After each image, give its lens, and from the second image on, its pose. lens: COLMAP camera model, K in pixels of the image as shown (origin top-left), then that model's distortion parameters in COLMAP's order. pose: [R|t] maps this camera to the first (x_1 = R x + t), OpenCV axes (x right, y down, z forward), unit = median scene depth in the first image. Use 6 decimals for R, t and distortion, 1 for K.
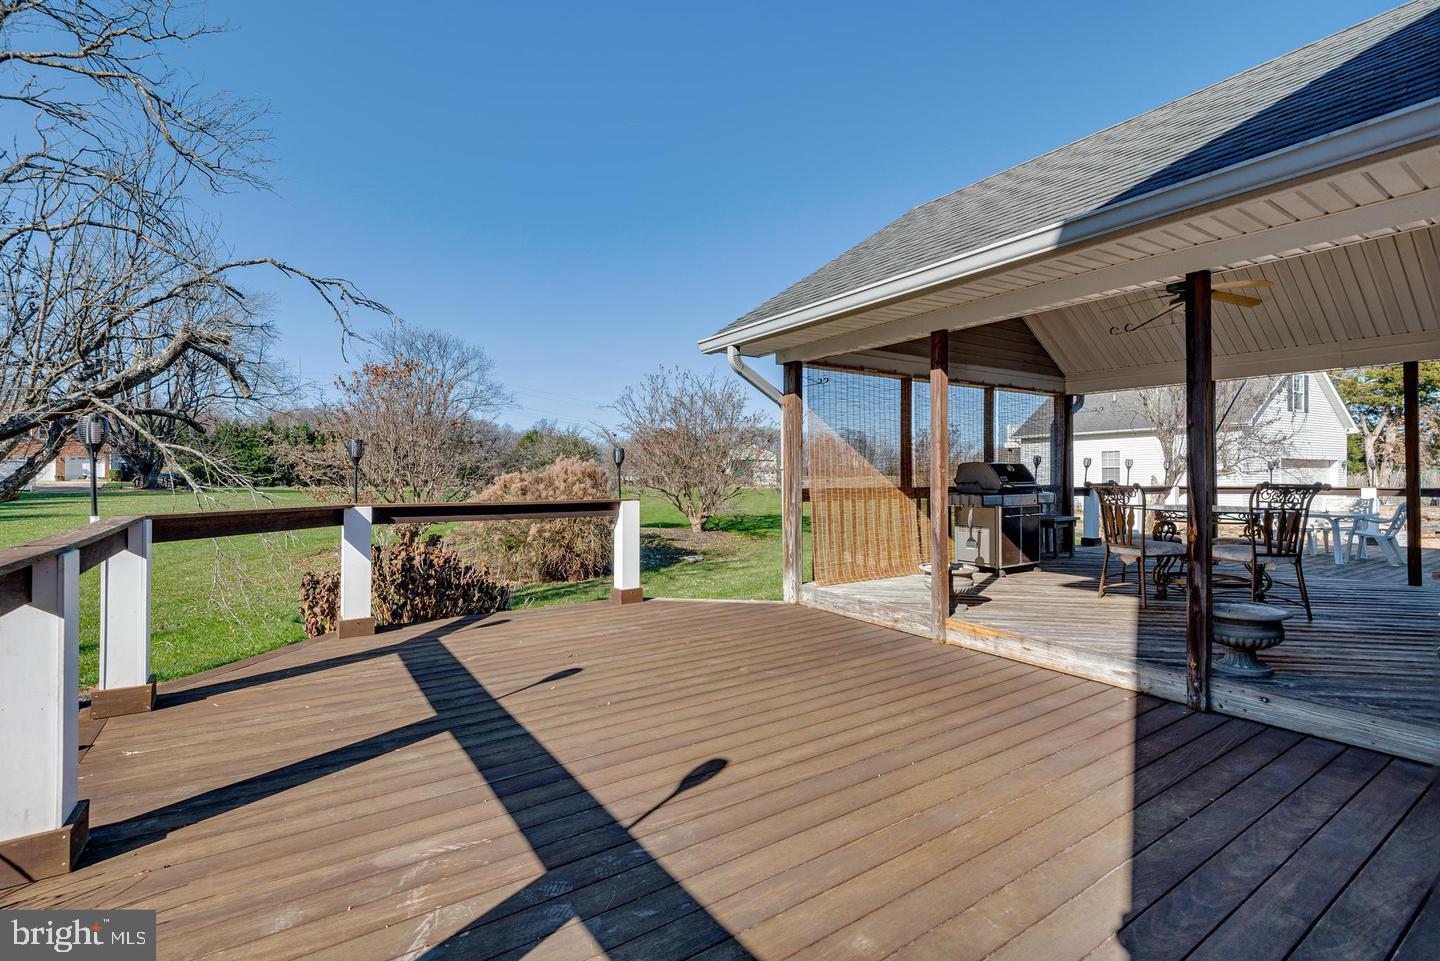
lens RADIAL K [[652.7, 0, 718.0], [0, 652.7, 470.7], [0, 0, 1]] dist [0.014845, -0.006777]
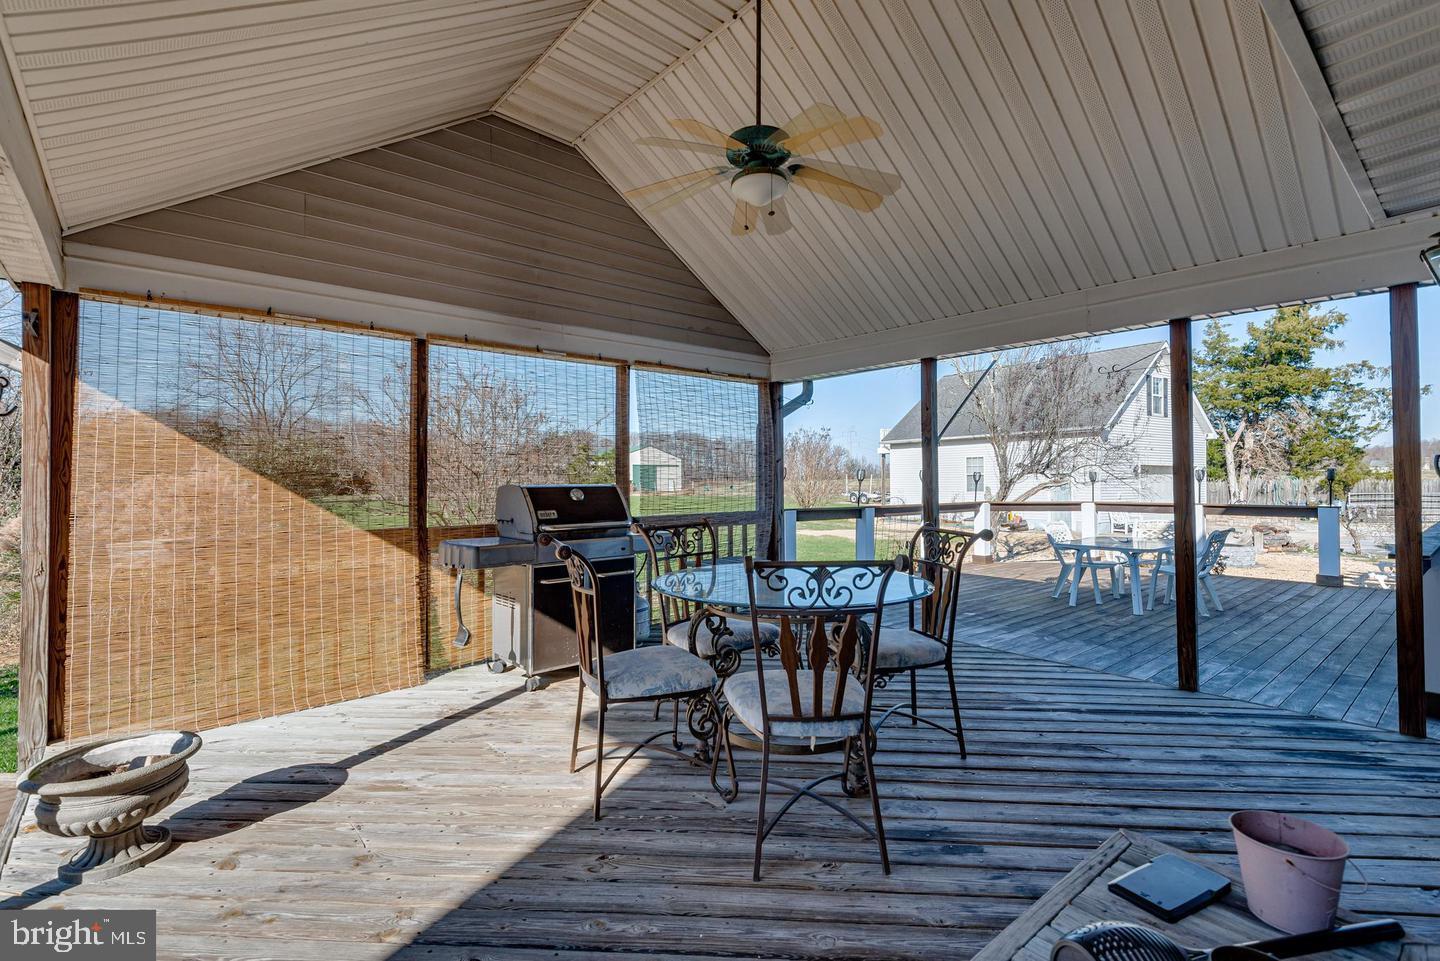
lens RADIAL K [[652.7, 0, 715.3], [0, 652.7, 481.1], [0, 0, 1]] dist [0.014845, -0.006777]
pose [[0.994887, -0.005539, 0.100846, 0.123631], [0.004766, 0.999957, 0.007906, -0.004847], [-0.100885, -0.007385, 0.994871, 0.097128]]
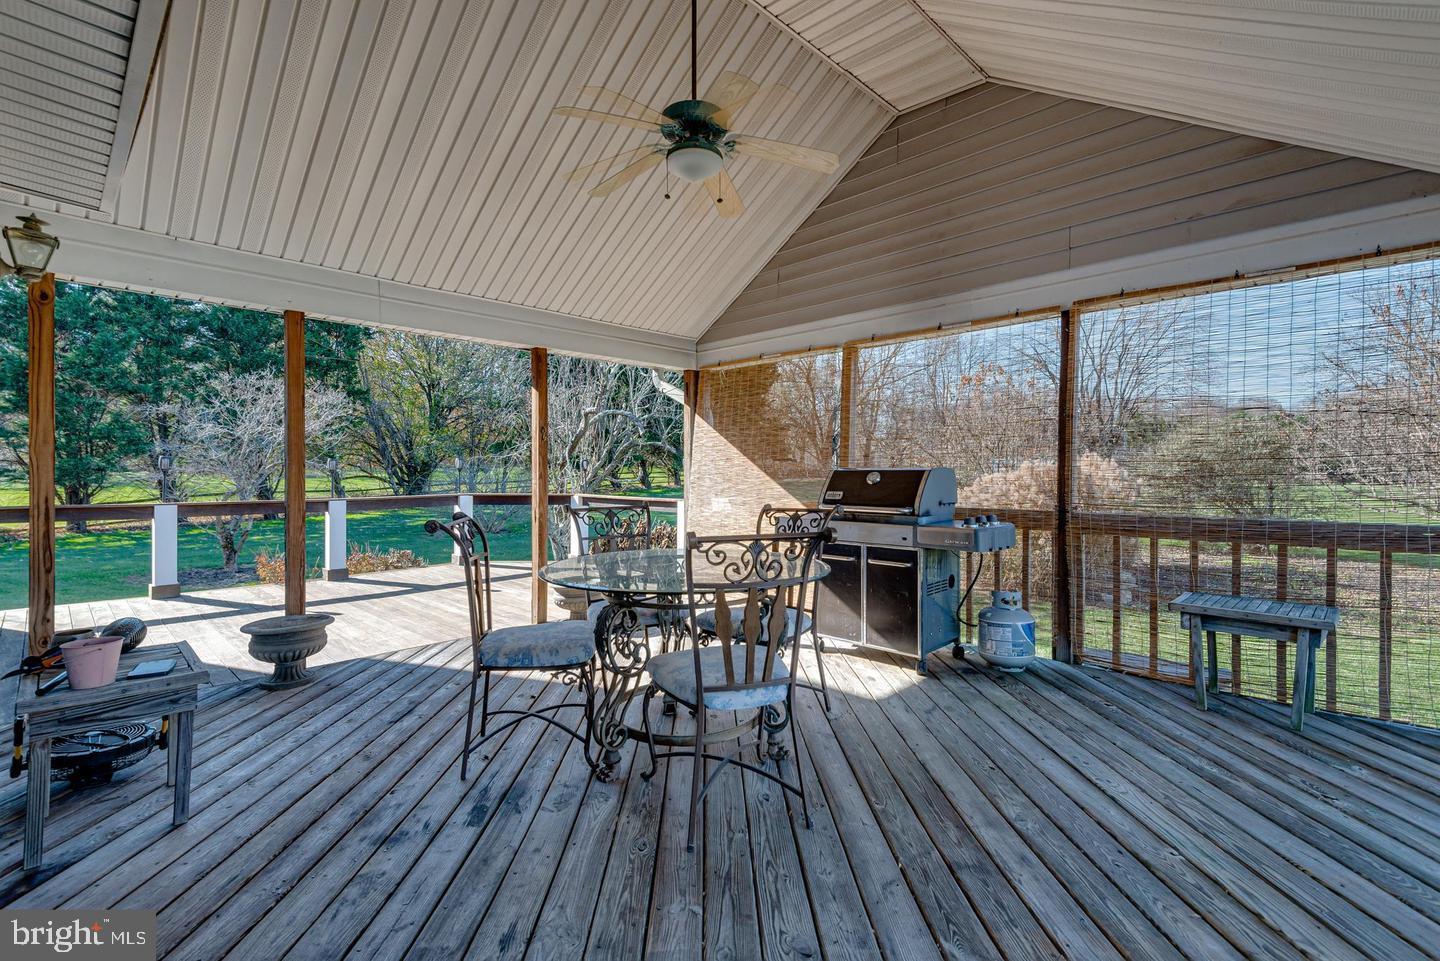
lens RADIAL K [[652.7, 0, 708.6], [0, 652.7, 485.1], [0, 0, 1]] dist [0.014845, -0.006777]
pose [[0.171736, 0.022744, -0.984881, 1.839541], [0.009883, 0.999643, 0.024808, 0.017904], [0.985094, -0.013994, 0.171450, 1.325921]]
